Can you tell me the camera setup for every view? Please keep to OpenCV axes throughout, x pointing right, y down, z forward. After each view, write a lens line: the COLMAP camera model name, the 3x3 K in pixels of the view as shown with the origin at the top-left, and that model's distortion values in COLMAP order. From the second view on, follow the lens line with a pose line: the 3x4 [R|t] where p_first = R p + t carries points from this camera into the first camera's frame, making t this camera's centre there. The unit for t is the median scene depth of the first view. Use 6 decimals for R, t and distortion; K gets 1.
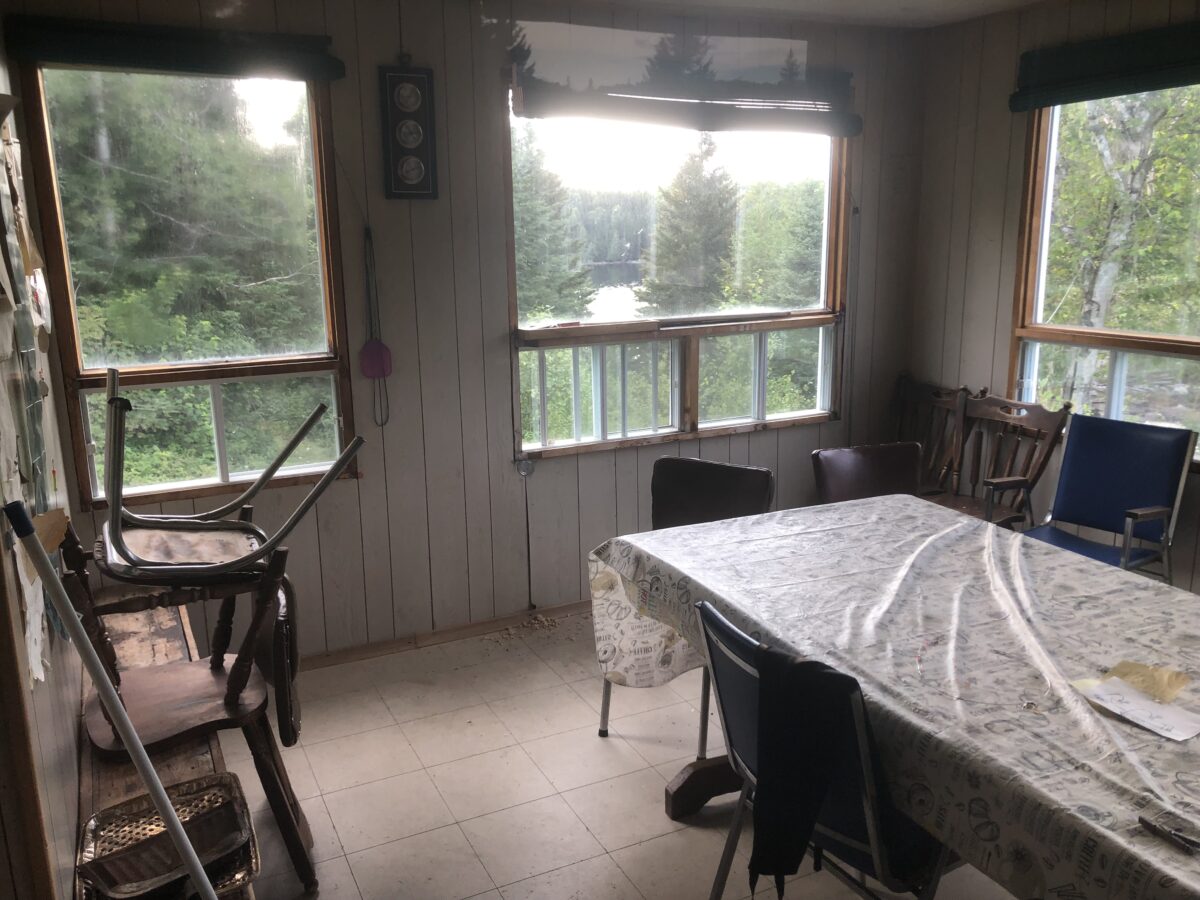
lens RADIAL K [[977.5, 0, 600.0], [0, 977.5, 450.0], [0, 0, 1]] dist [0.034320, -0.015000]
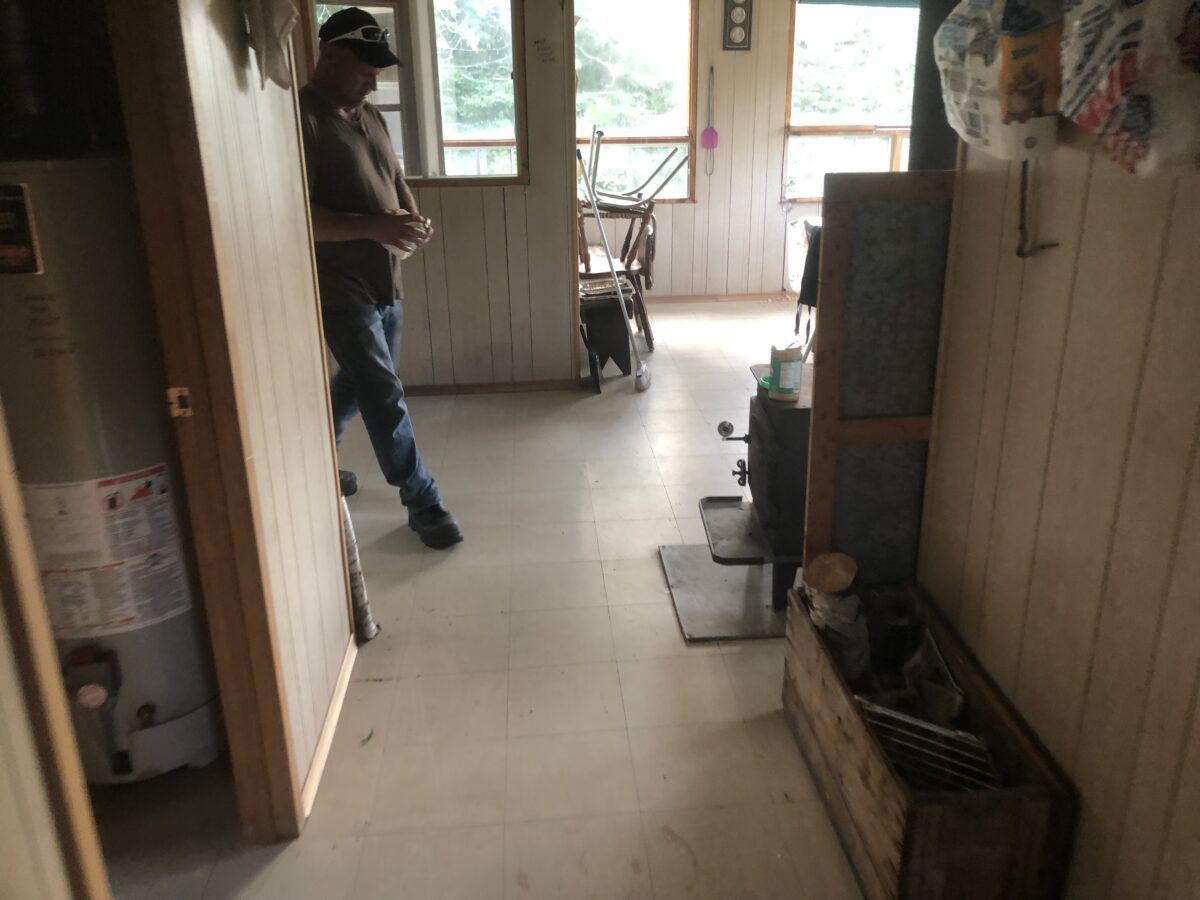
lens RADIAL K [[1003.1, 0, 584.1], [0, 1003.1, 450.1], [0, 0, 1]] dist [0.006039, 0.113927]
pose [[0.919344, 0.140597, -0.367477, 0.348810], [-0.088295, 0.983876, 0.155538, 0.220479], [0.383420, -0.110547, 0.916934, -0.952957]]
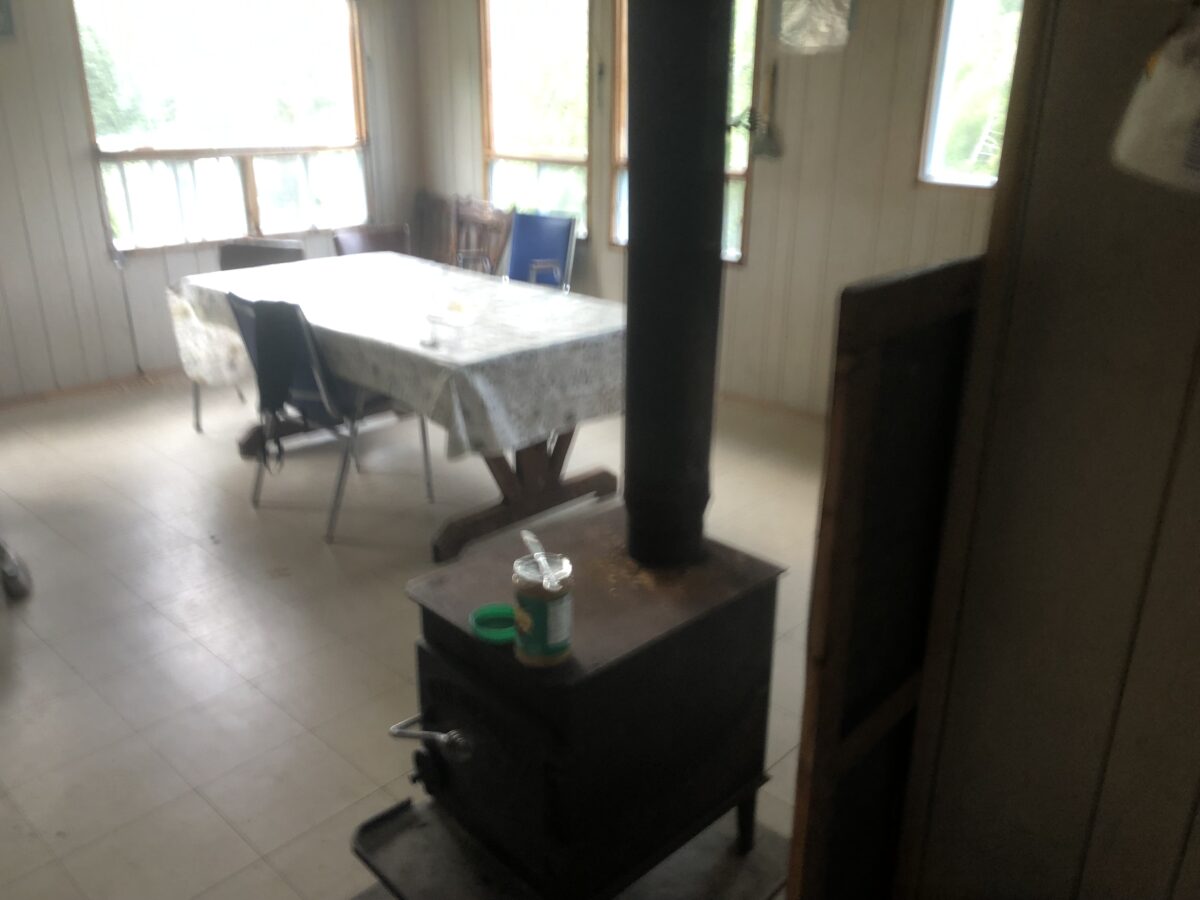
lens RADIAL K [[1003.1, 0, 584.1], [0, 1003.1, 450.1], [0, 0, 1]] dist [0.006039, 0.113927]
pose [[0.943890, -0.096570, 0.315827, 0.060529], [0.055228, 0.988983, 0.137344, 0.126393], [-0.325610, -0.112195, 0.938824, -0.520827]]
